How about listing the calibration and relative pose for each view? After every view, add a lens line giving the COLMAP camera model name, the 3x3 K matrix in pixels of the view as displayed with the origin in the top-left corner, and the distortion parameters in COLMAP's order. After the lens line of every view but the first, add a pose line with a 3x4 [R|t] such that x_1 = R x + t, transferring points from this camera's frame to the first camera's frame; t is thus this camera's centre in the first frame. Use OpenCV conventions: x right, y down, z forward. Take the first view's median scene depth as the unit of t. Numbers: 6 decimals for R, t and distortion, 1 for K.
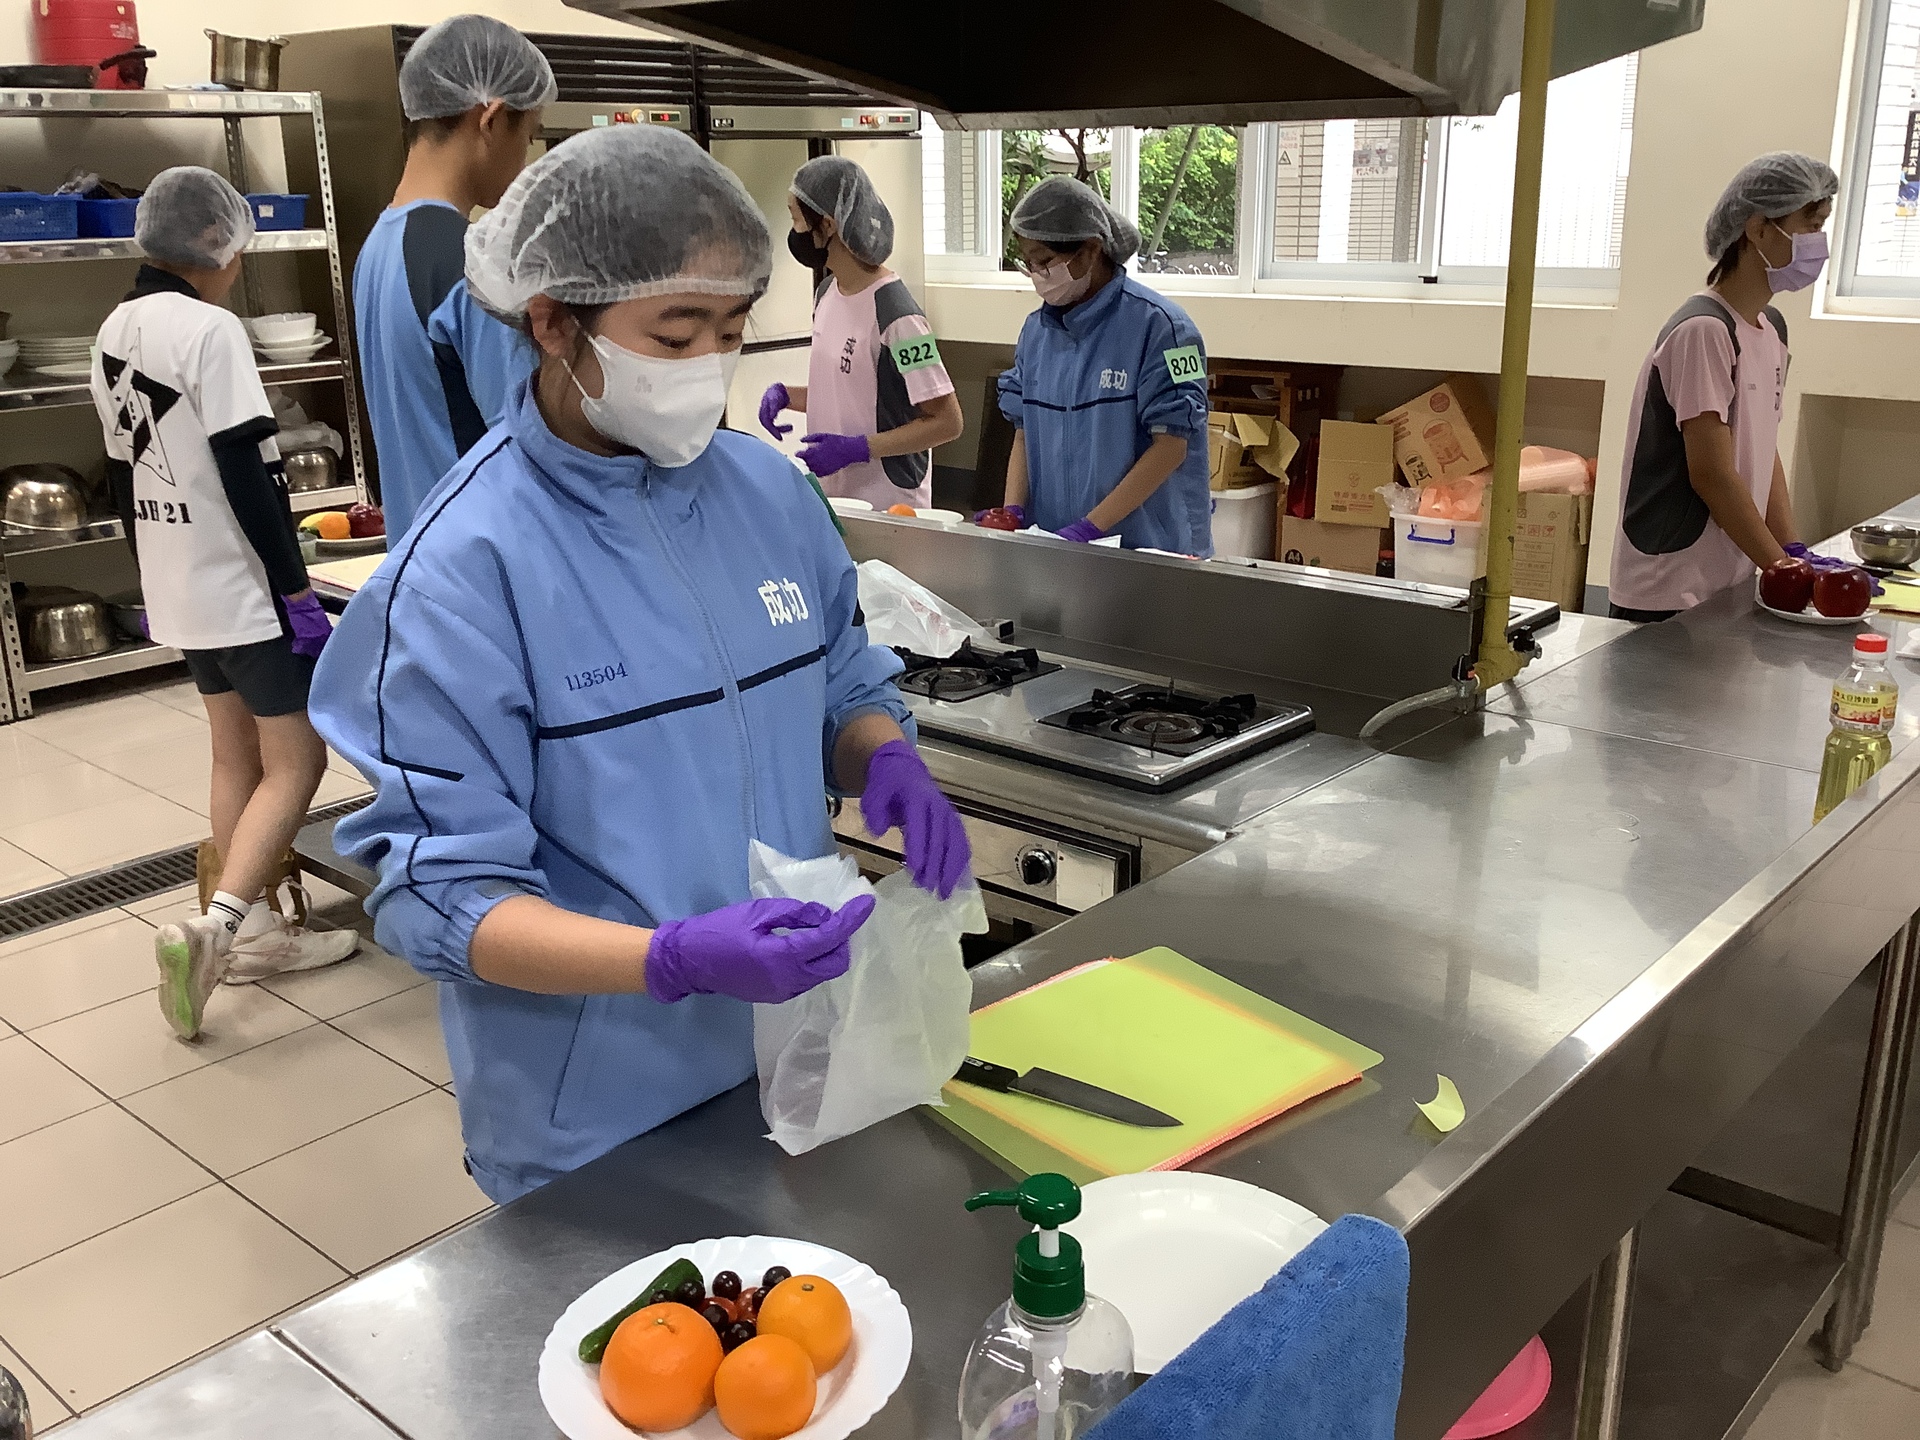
lens RADIAL K [[1779.1, 0, 952.2], [0, 1779.1, 719.1], [0, 0, 1]] dist [-0.012817, 0.000000]
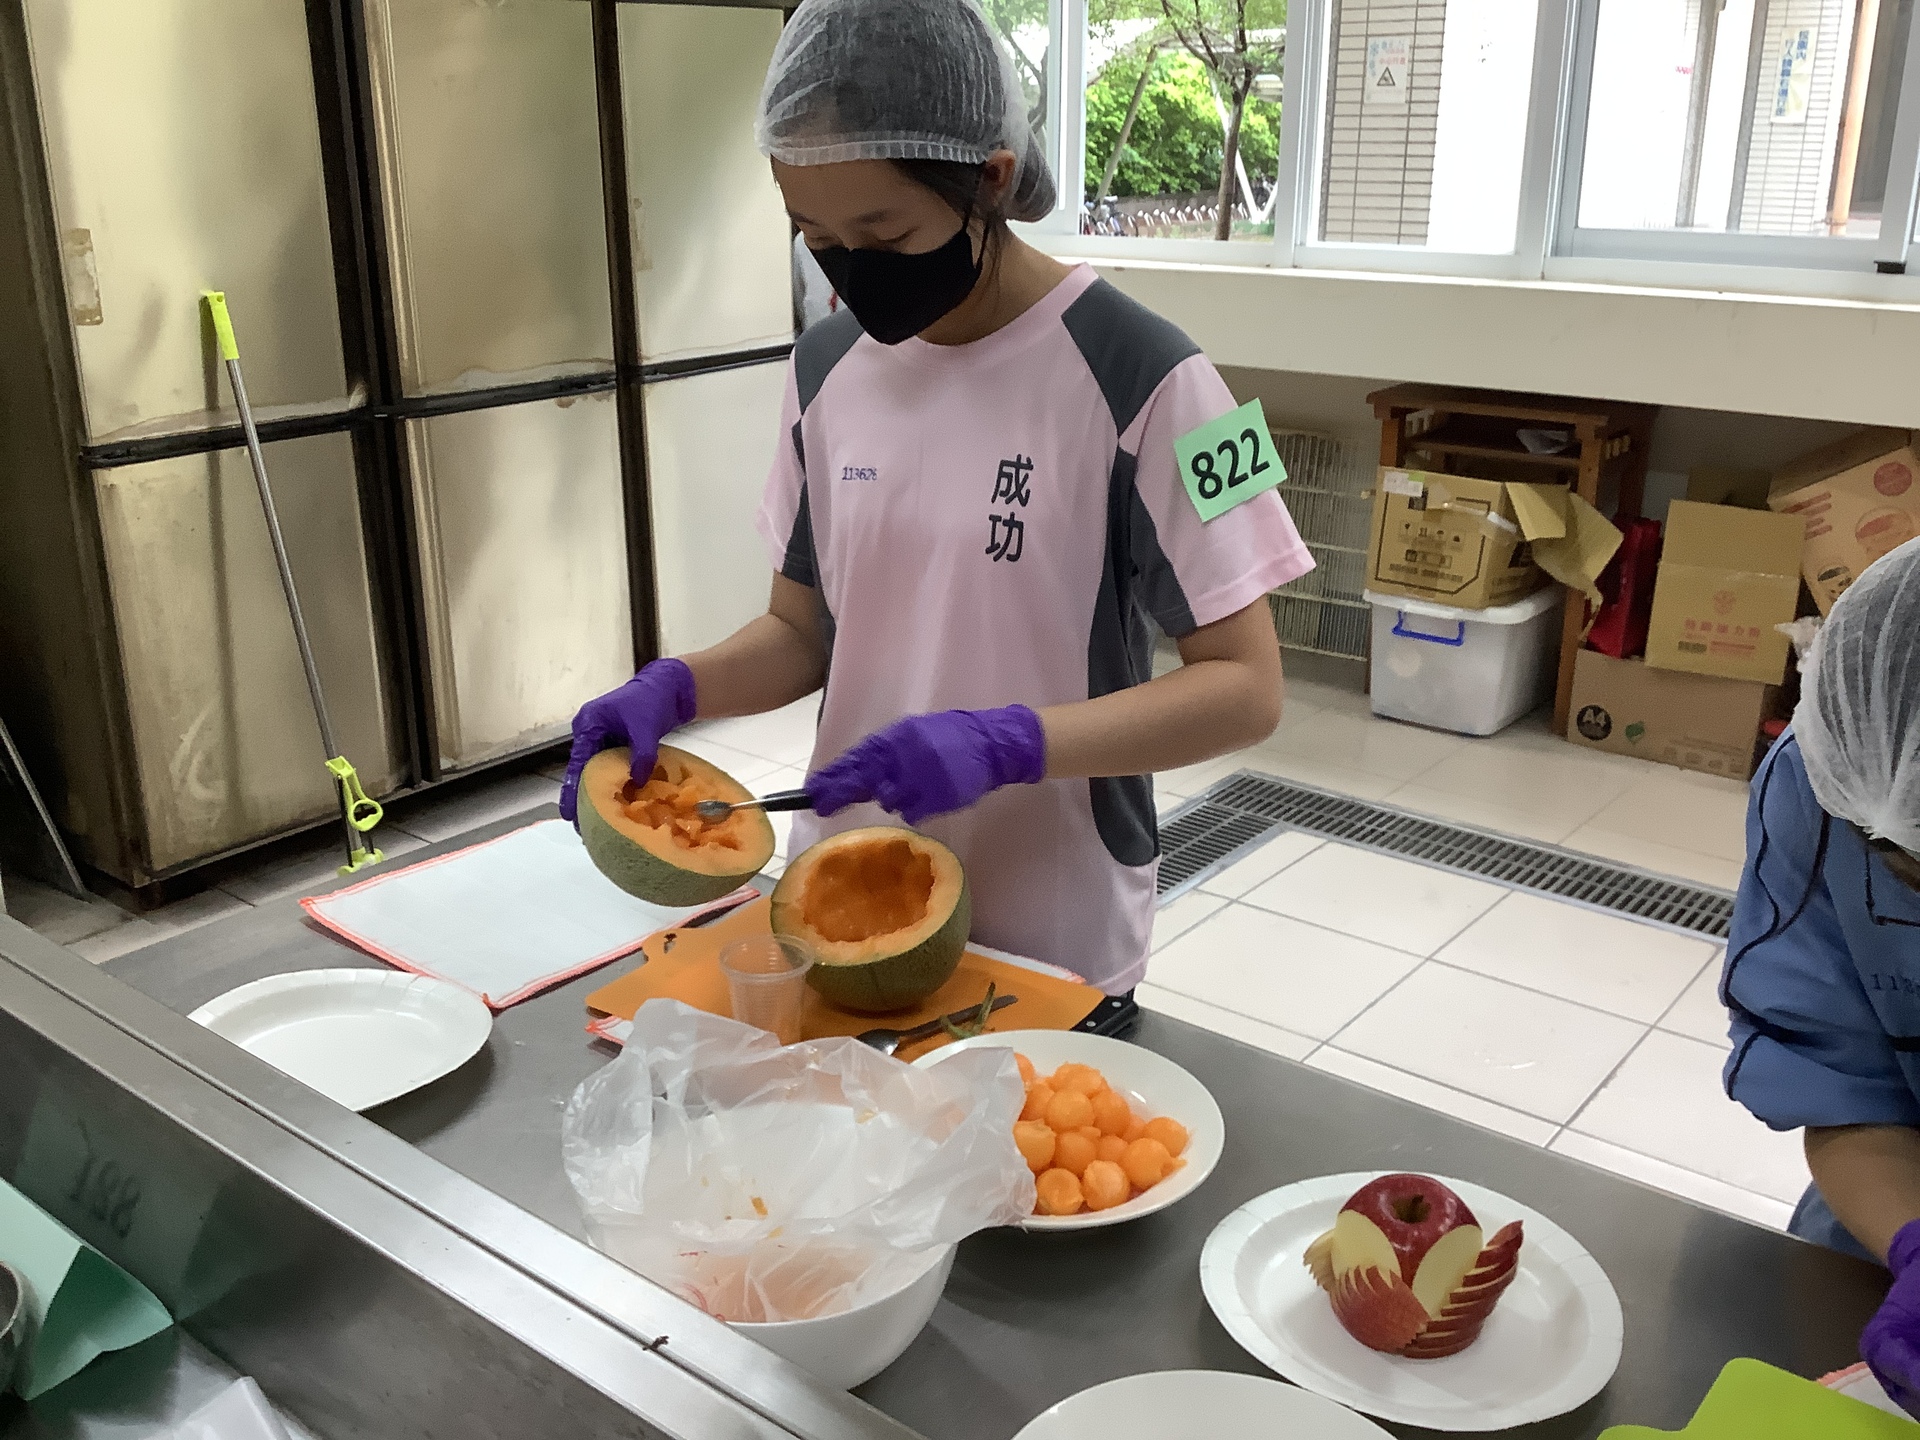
lens RADIAL K [[1779.1, 0, 964.8], [0, 1779.1, 722.8], [0, 0, 1]] dist [-0.012817, 0.000000]
pose [[0.997958, -0.004161, 0.063739, -0.060569], [0.002079, 0.999463, 0.032686, -0.109381], [-0.063841, -0.032487, 0.997431, 0.407502]]
